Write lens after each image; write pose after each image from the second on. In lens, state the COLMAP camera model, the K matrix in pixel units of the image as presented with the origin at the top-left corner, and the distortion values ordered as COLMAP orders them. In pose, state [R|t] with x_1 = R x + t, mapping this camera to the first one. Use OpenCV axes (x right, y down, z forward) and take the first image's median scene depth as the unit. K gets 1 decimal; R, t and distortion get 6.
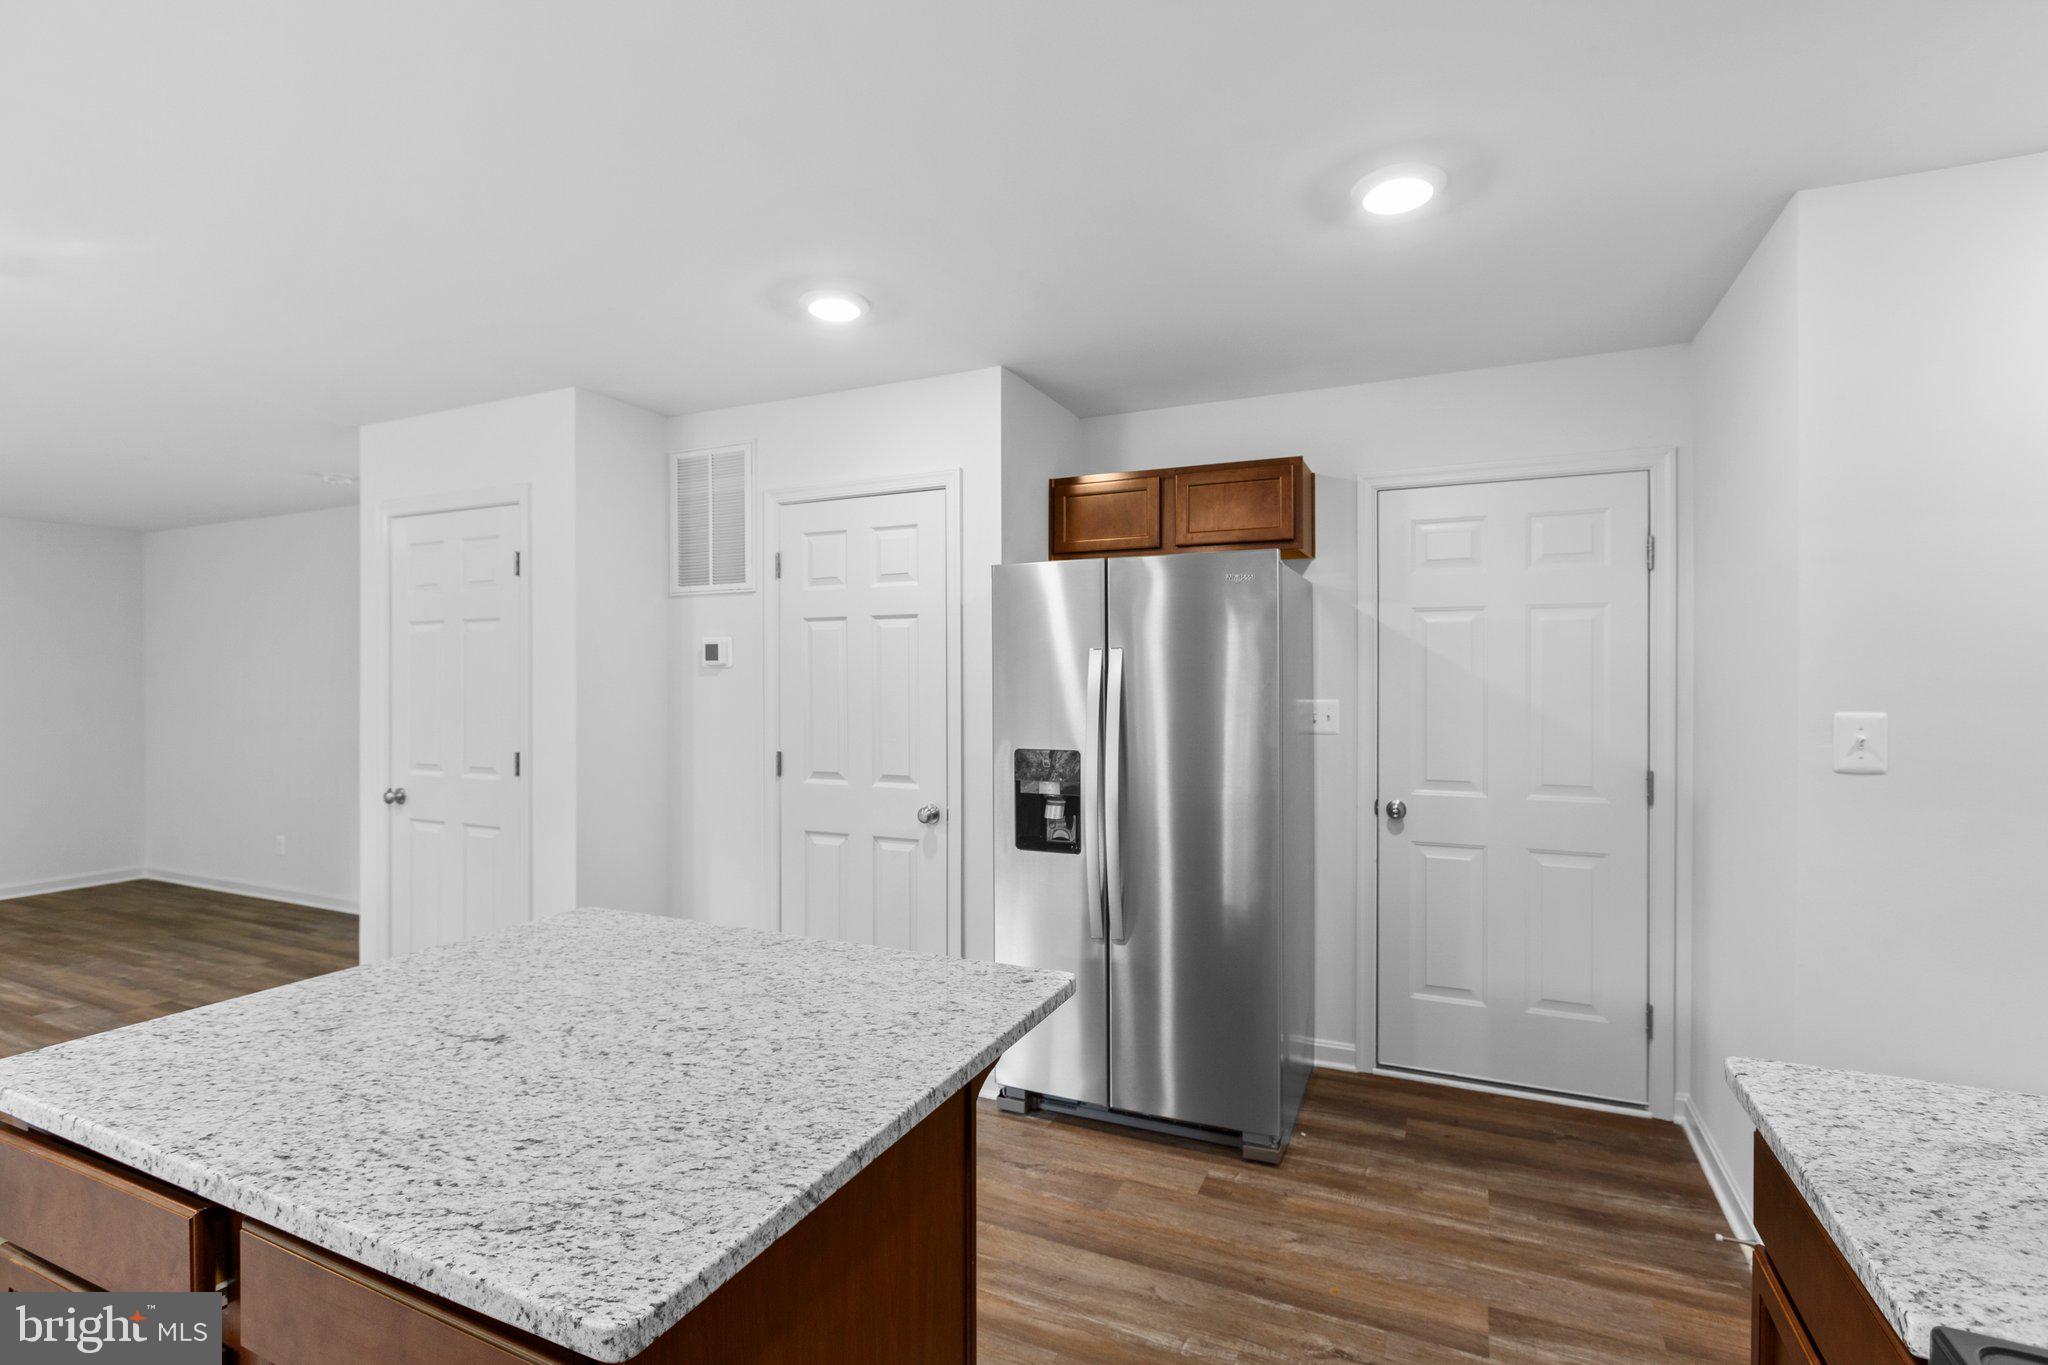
lens RADIAL K [[959.3, 0, 1036.1], [0, 959.3, 681.1], [0, 0, 1]] dist [-0.003434, -0.000775]
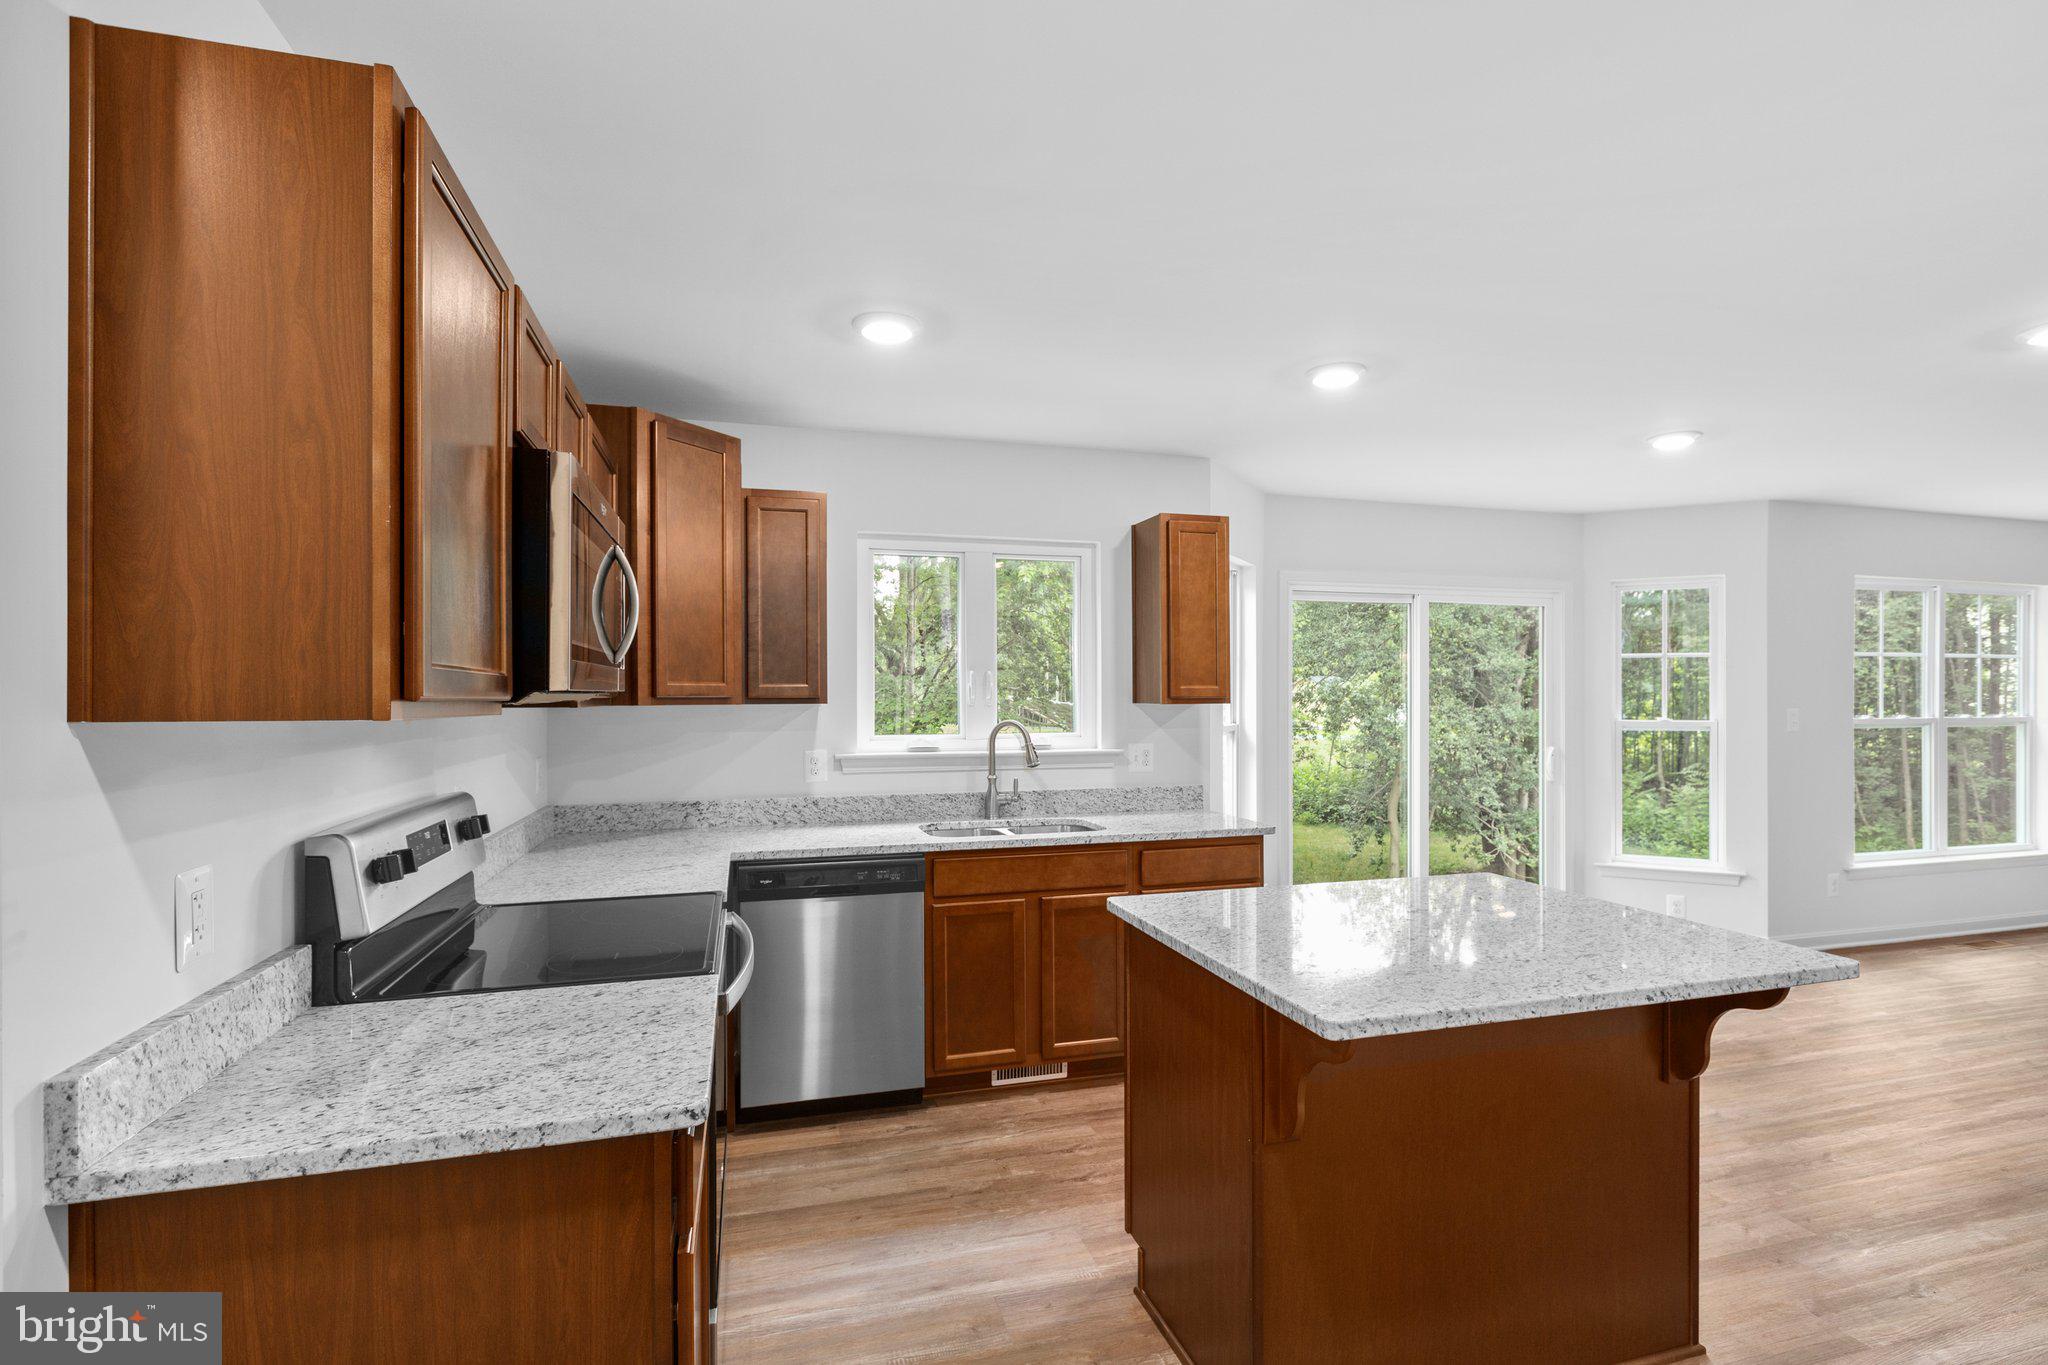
lens RADIAL K [[959.3, 0, 1028.3], [0, 959.3, 697.4], [0, 0, 1]] dist [-0.003434, -0.000775]
pose [[-0.770525, 0.004618, -0.637394, 0.960793], [-0.000572, 0.999968, 0.007936, -0.014032], [0.637410, 0.006480, -0.770498, 1.728206]]
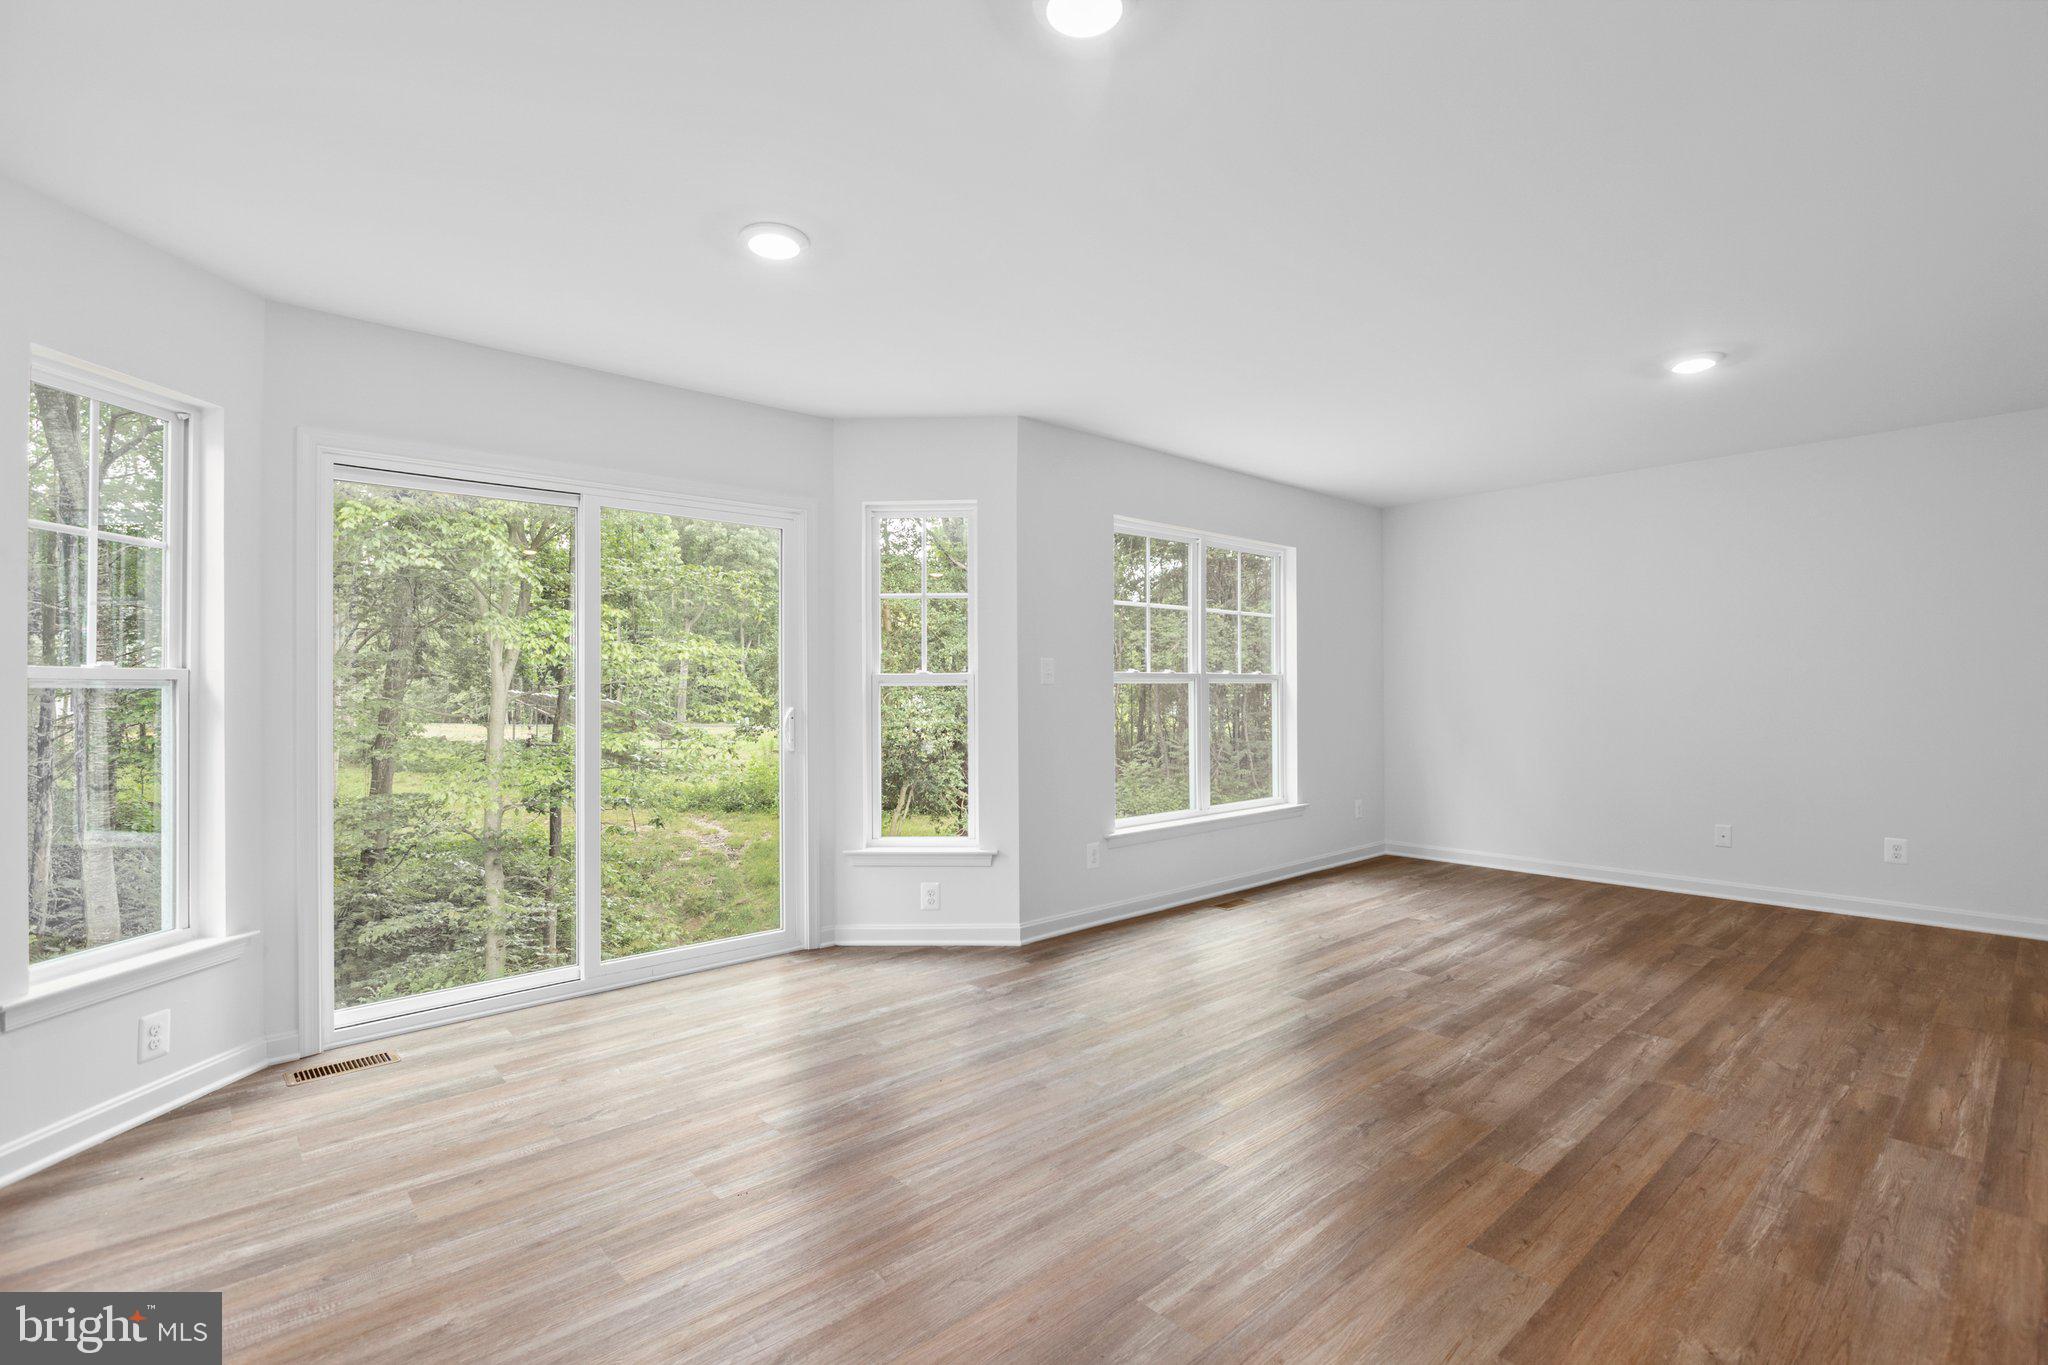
lens RADIAL K [[959.3, 0, 1023.2], [0, 959.3, 679.8], [0, 0, 1]] dist [-0.003434, -0.000775]
pose [[-0.399511, -0.001954, -0.916726, -0.727770], [0.002379, 0.999992, -0.003169, 0.147914], [0.916725, -0.003447, -0.399503, 1.996696]]
